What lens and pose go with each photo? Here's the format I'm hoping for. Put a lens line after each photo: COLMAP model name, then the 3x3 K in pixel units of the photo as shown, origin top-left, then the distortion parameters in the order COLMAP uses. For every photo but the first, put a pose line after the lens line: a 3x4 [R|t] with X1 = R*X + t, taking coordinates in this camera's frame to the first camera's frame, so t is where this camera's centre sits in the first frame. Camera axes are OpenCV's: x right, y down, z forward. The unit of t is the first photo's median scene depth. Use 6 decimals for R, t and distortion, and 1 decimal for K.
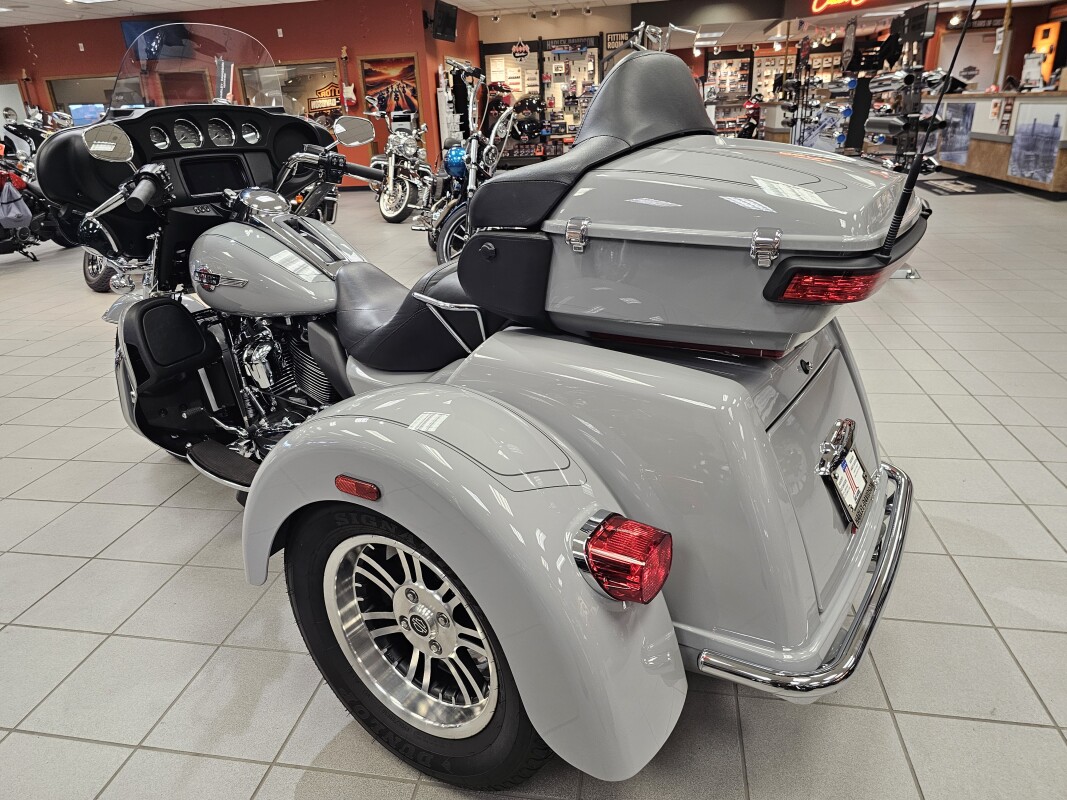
lens RADIAL K [[721.3, 0, 528.6], [0, 721.3, 402.5], [0, 0, 1]] dist [0.054735, -0.049214]
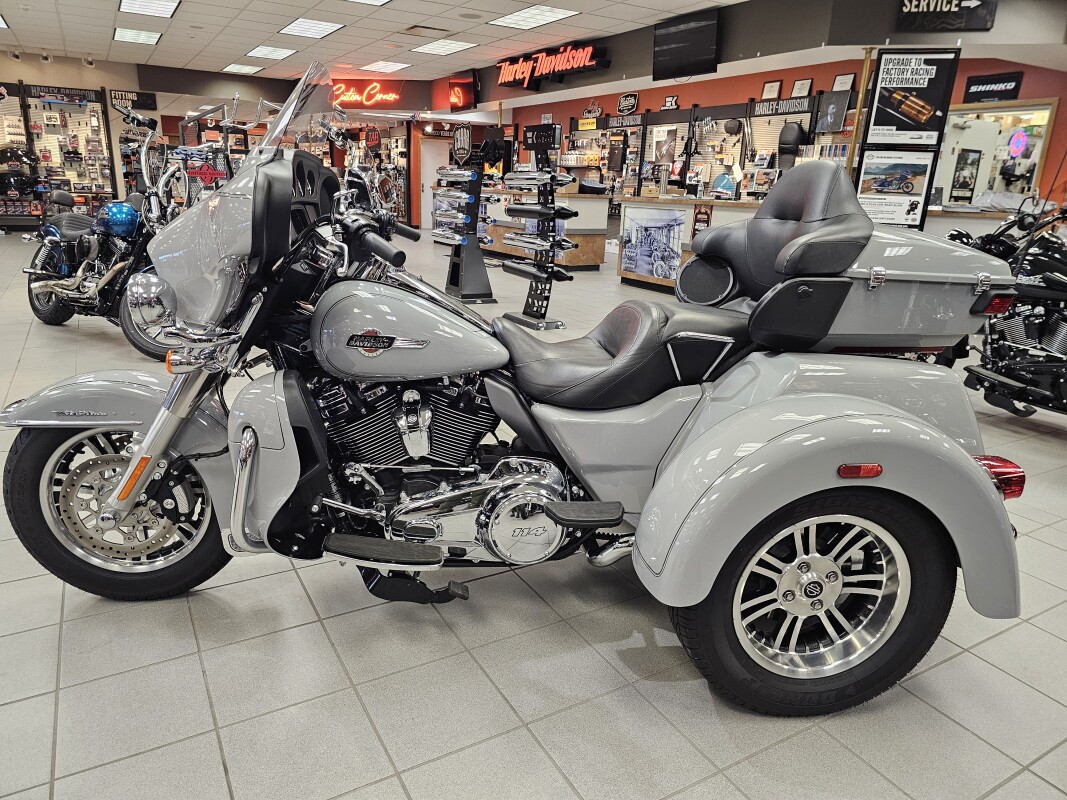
lens RADIAL K [[718.1, 0, 519.7], [0, 718.1, 398.1], [0, 0, 1]] dist [0.043729, -0.035735]
pose [[0.753999, -0.111124, 0.647408, -0.136325], [0.173816, 0.984208, -0.033500, -0.006565], [-0.633462, 0.137789, 0.761407, 0.035075]]
